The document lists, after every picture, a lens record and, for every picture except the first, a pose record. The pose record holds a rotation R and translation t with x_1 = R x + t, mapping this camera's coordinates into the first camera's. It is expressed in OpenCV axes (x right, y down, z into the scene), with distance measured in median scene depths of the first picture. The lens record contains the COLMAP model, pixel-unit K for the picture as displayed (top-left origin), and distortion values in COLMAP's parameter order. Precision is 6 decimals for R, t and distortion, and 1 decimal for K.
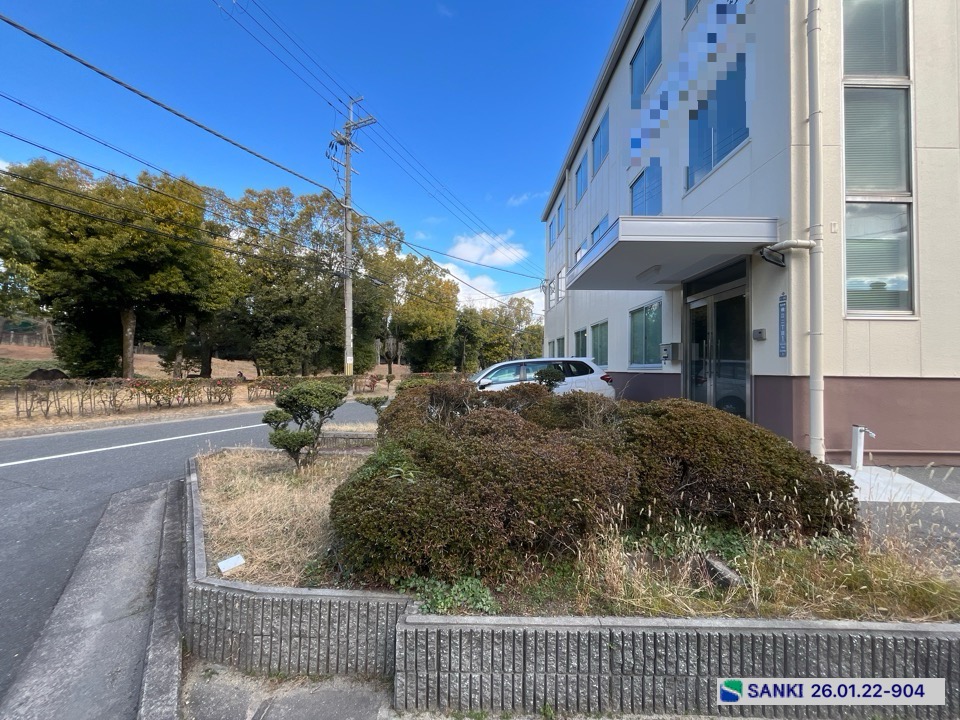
lens RADIAL K [[387.8, 0, 477.2], [0, 387.8, 361.3], [0, 0, 1]] dist [-0.003589, -0.000039]
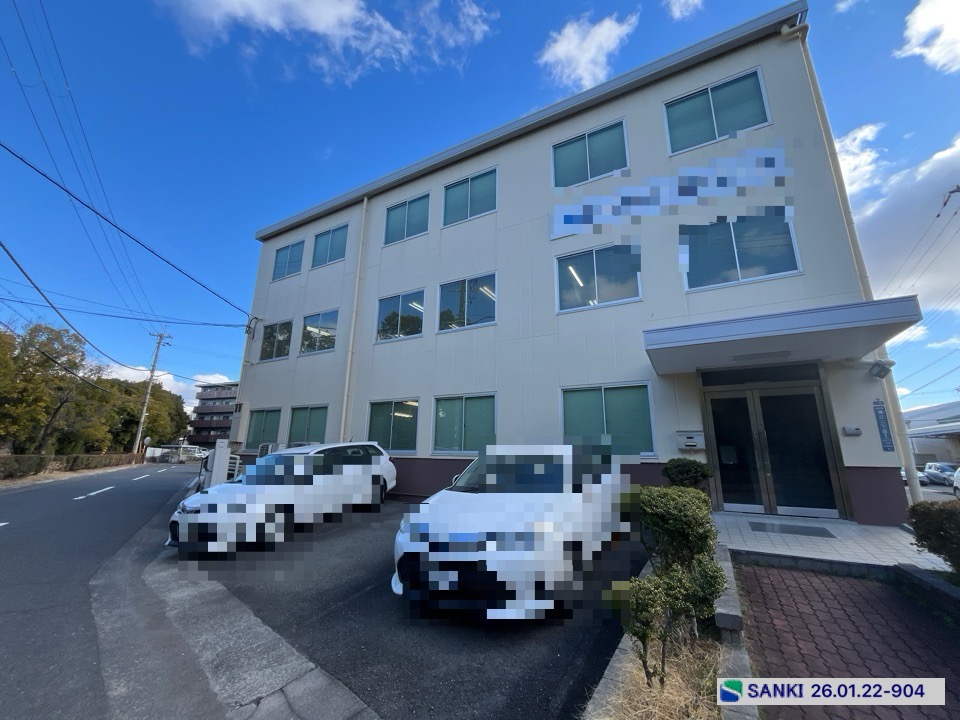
lens RADIAL K [[387.8, 0, 477.2], [0, 387.8, 361.3], [0, 0, 1]] dist [-0.003589, -0.000039]
pose [[0.480125, 0.208254, 0.852121, -0.424248], [-0.029460, 0.974690, -0.221610, 0.009560], [-0.876705, 0.081297, 0.474108, 0.701850]]
